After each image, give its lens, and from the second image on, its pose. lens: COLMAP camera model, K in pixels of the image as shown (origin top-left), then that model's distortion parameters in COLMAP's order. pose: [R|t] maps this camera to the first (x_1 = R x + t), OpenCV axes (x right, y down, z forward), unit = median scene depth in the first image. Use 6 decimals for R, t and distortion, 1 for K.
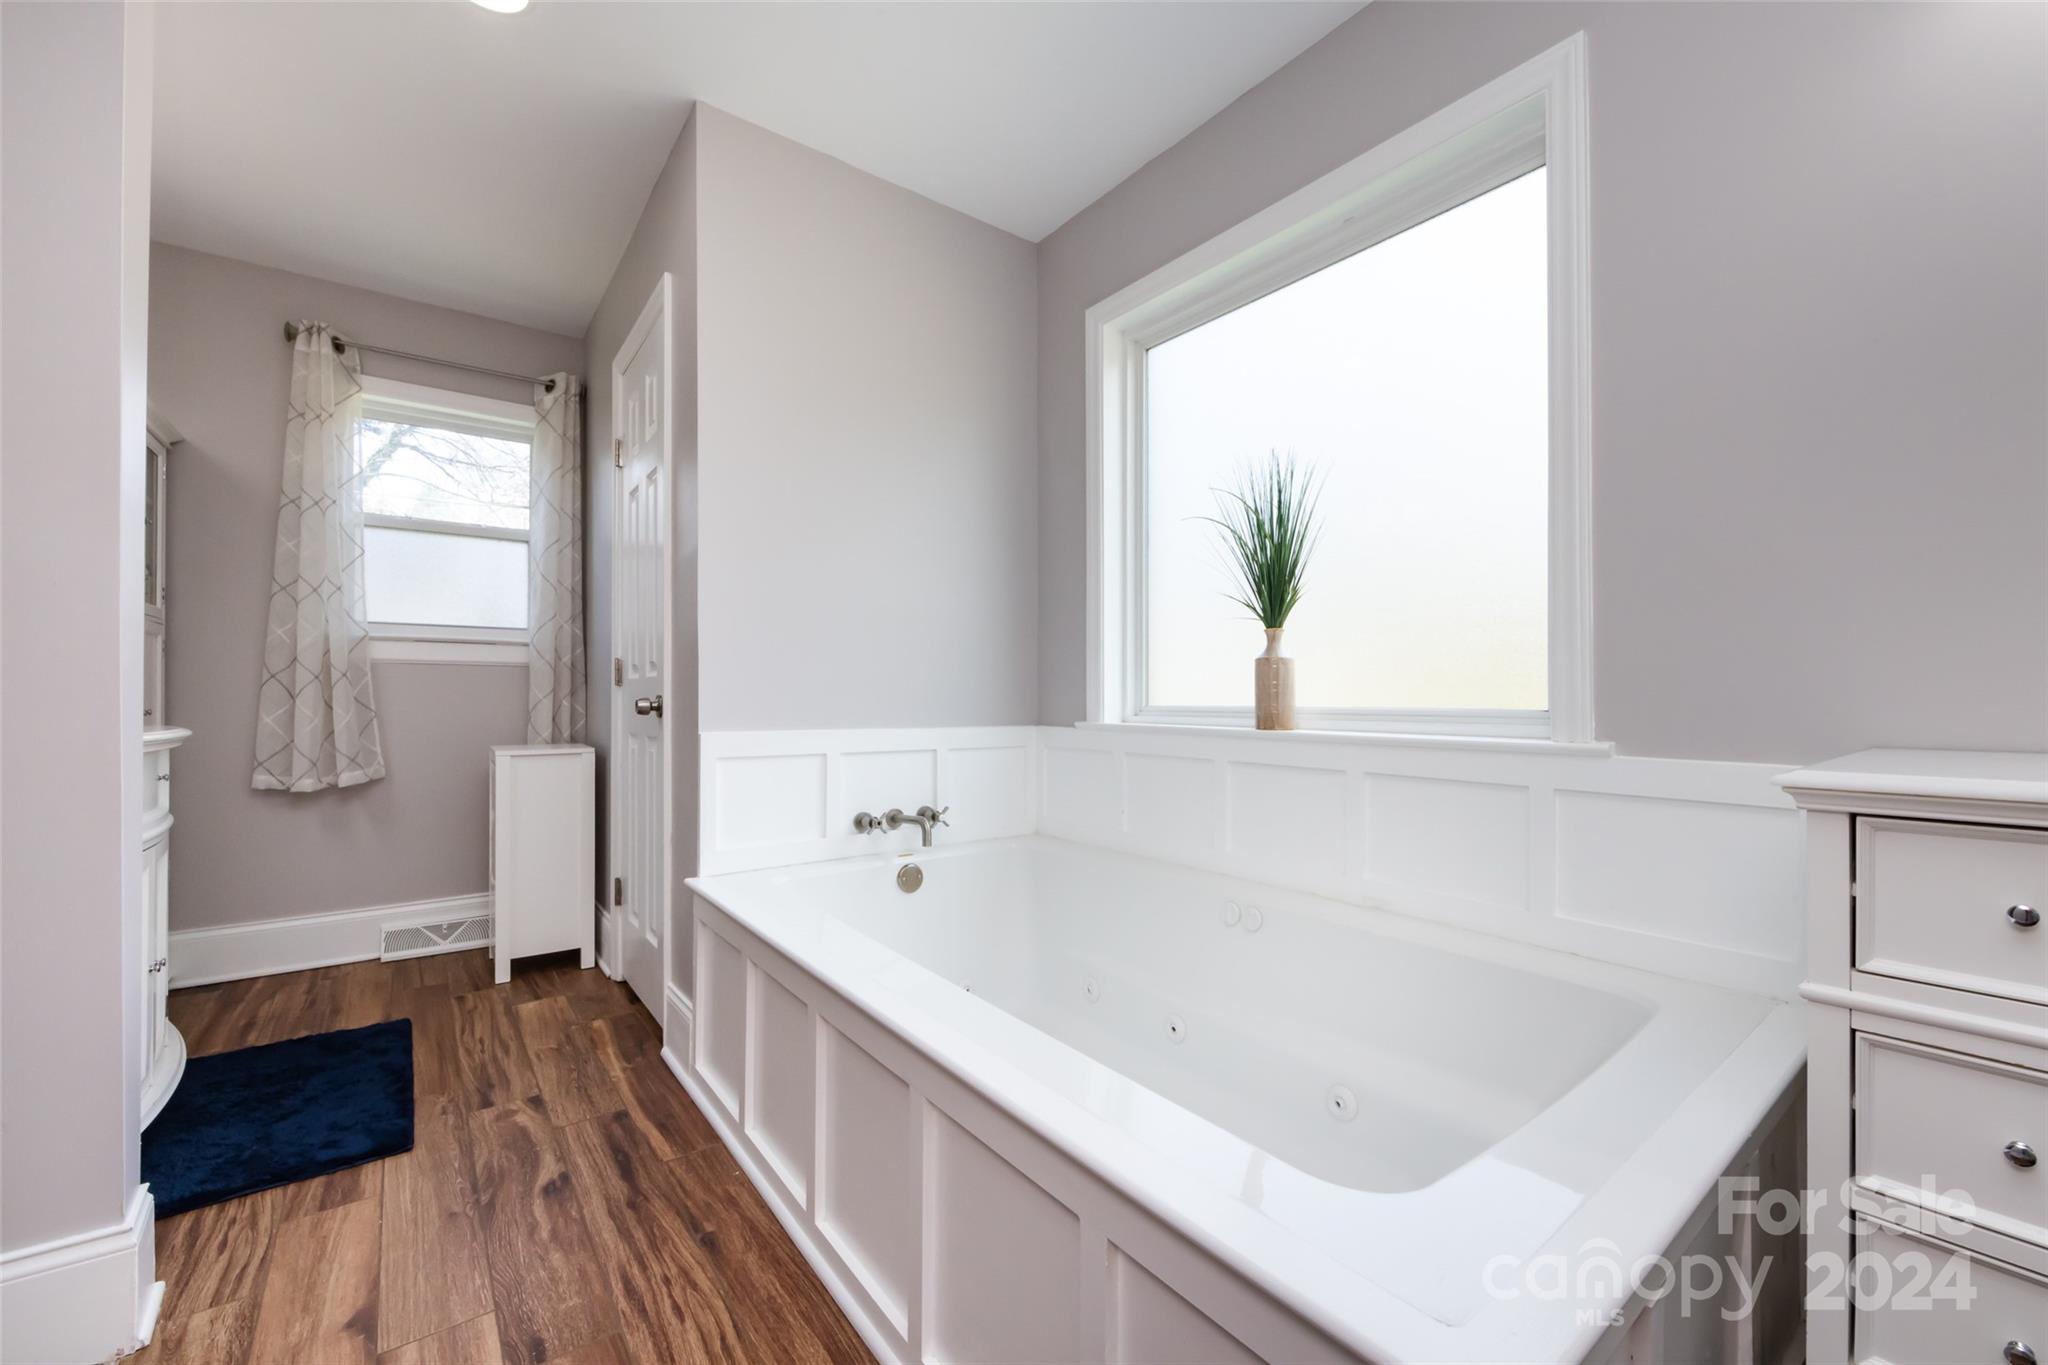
lens RADIAL K [[811.4, 0, 1021.8], [0, 811.4, 689.5], [0, 0, 1]] dist [-0.010124, -0.000409]
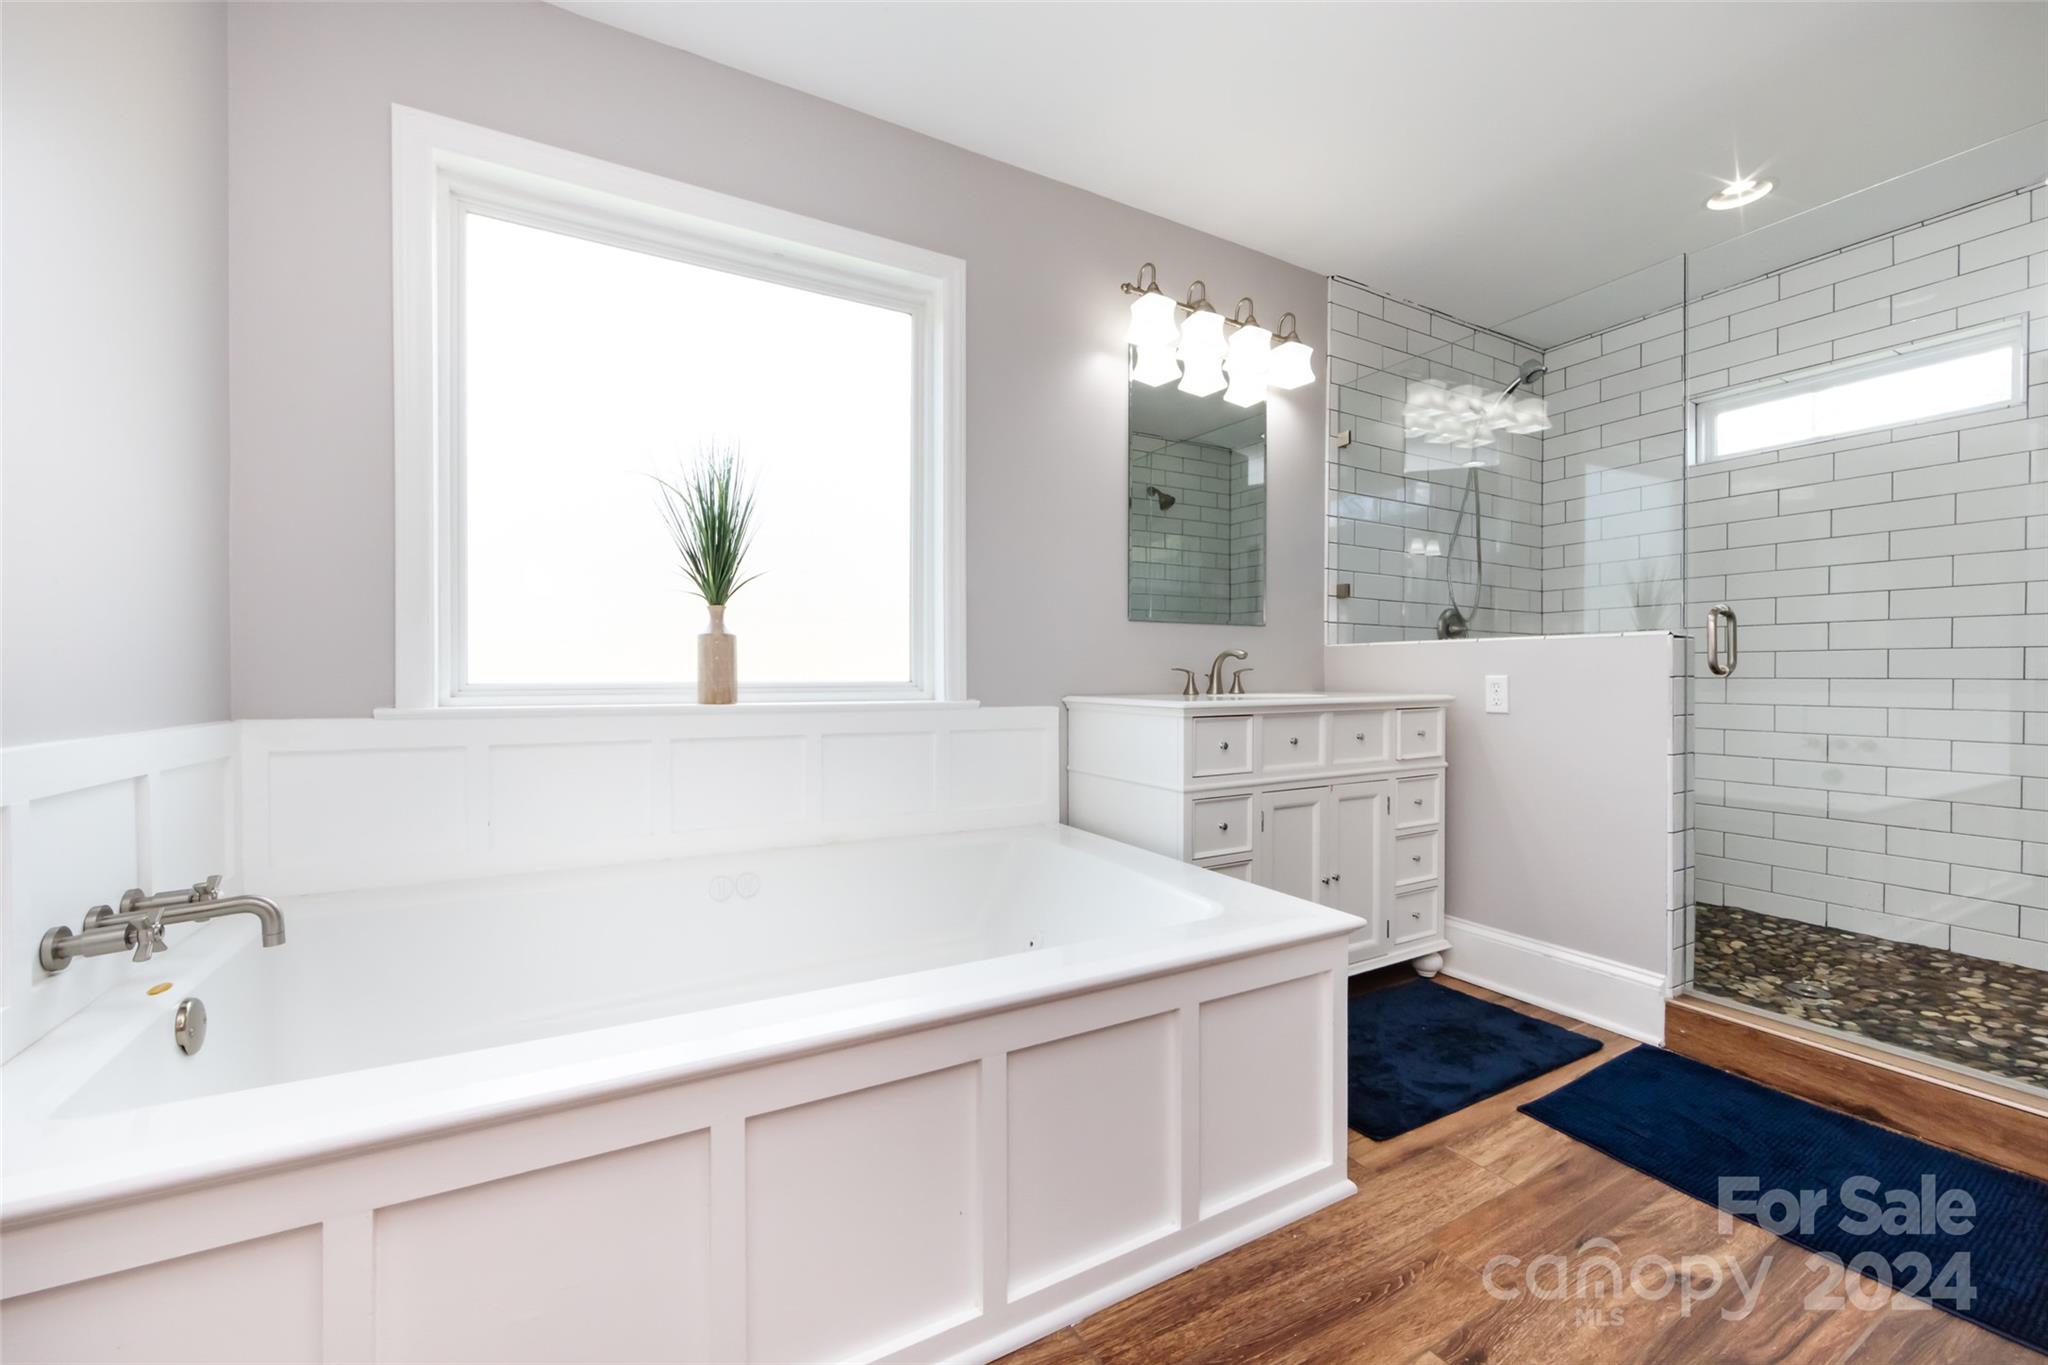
lens RADIAL K [[811.4, 0, 1032.4], [0, 811.4, 668.2], [0, 0, 1]] dist [-0.010124, -0.000409]
pose [[0.125138, 0.004407, 0.992130, -0.660301], [-0.012384, 0.999919, -0.002879, 0.002291], [-0.992062, -0.011926, 0.125182, 0.478463]]
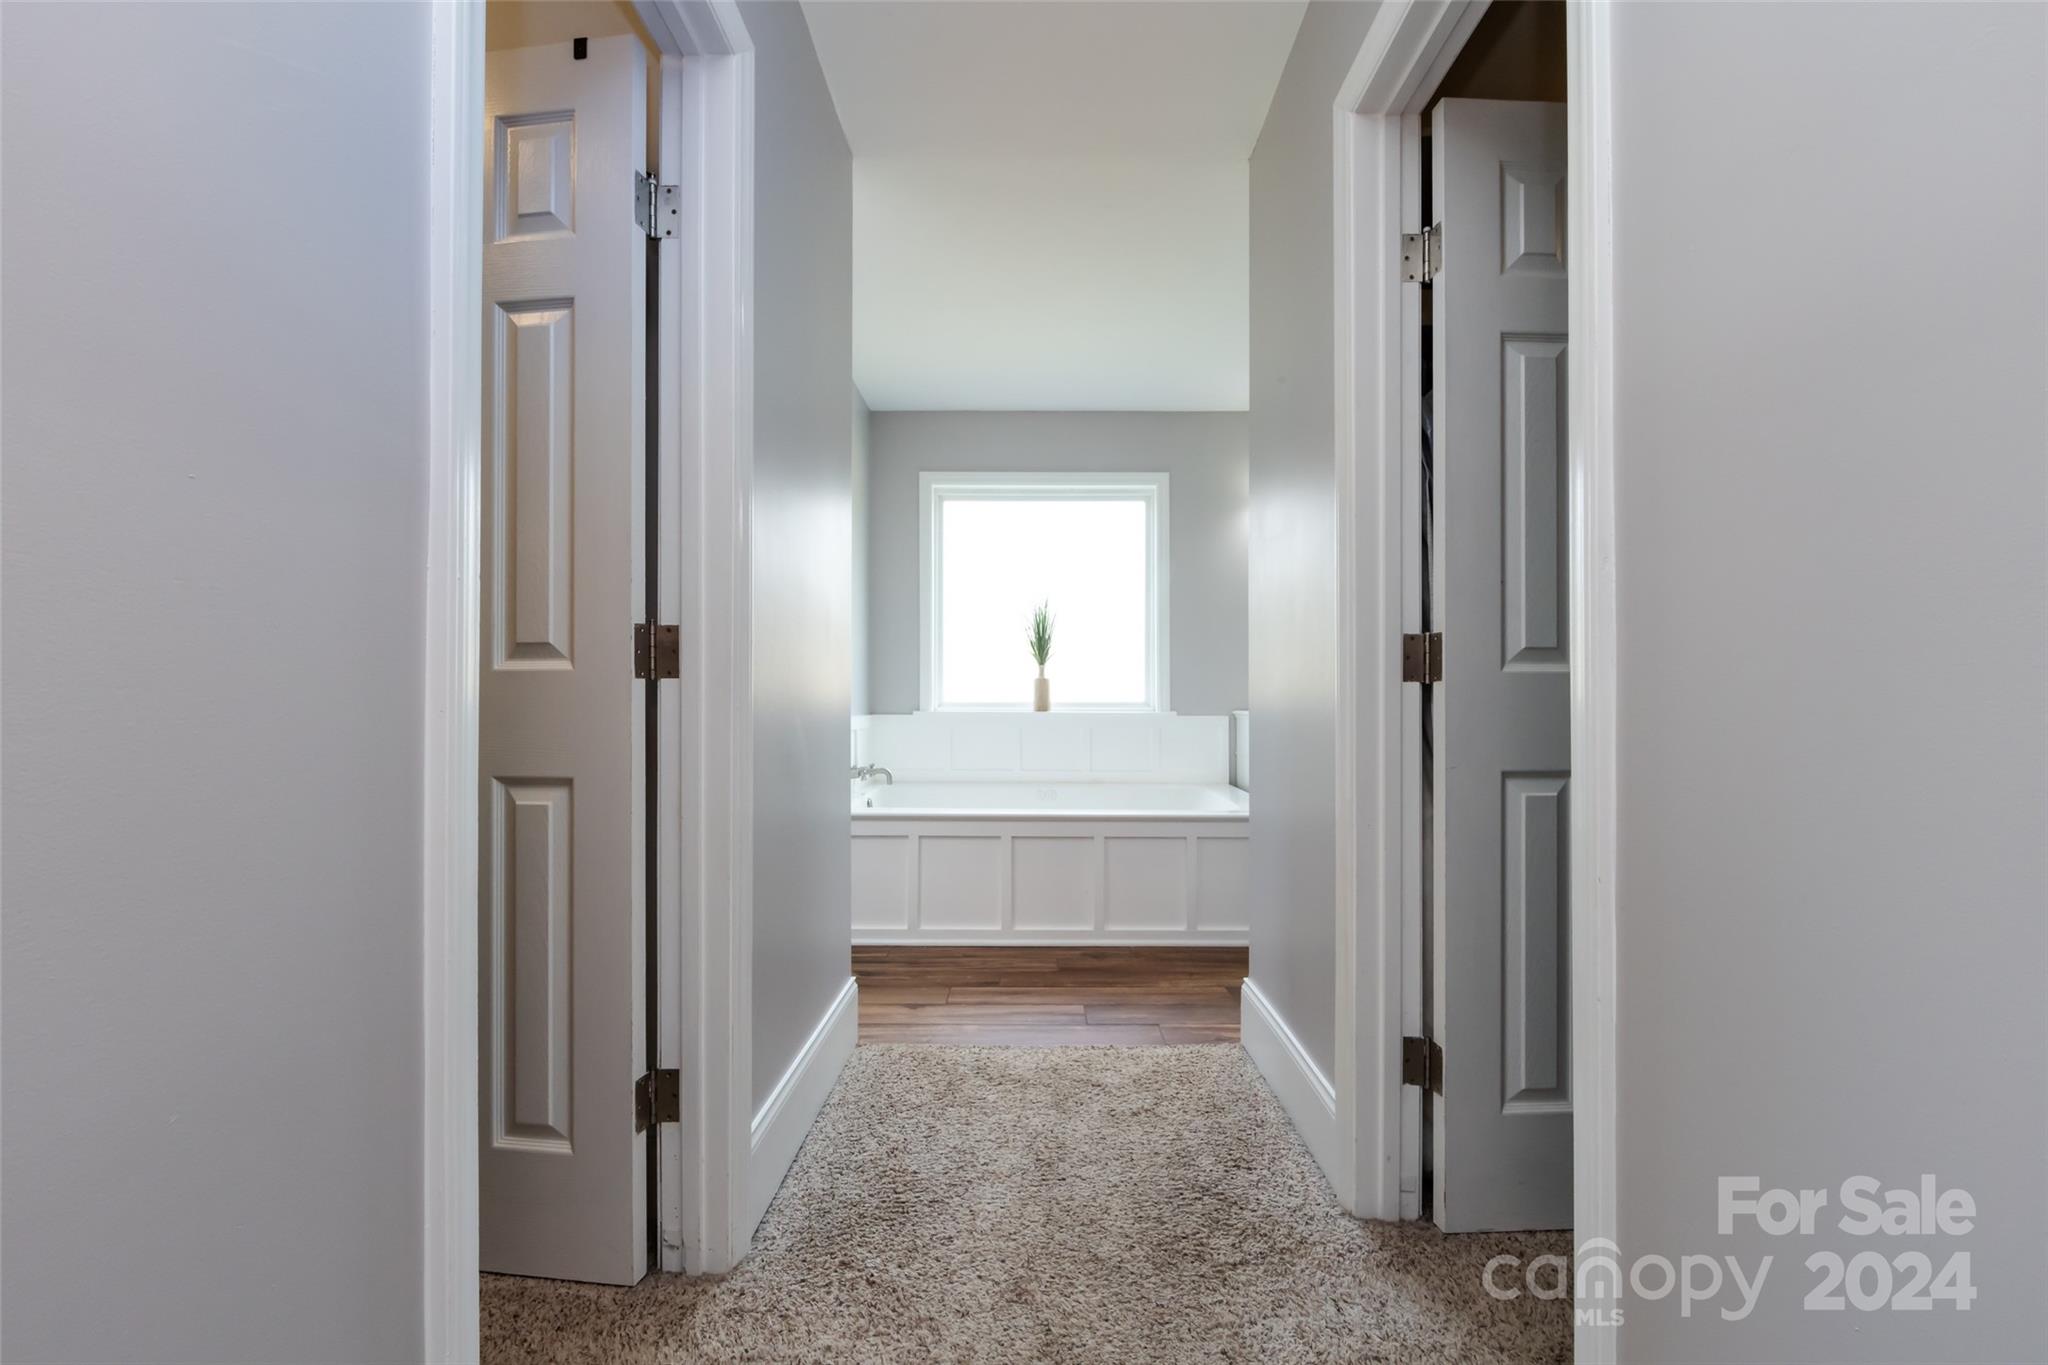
lens RADIAL K [[811.4, 0, 1024.2], [0, 811.4, 693.4], [0, 0, 1]] dist [-0.010124, -0.000409]
pose [[0.614820, 0.004466, 0.788655, -1.433559], [-0.006124, 0.999981, -0.000888, 0.002201], [-0.788644, -0.004284, 0.614835, -0.294032]]
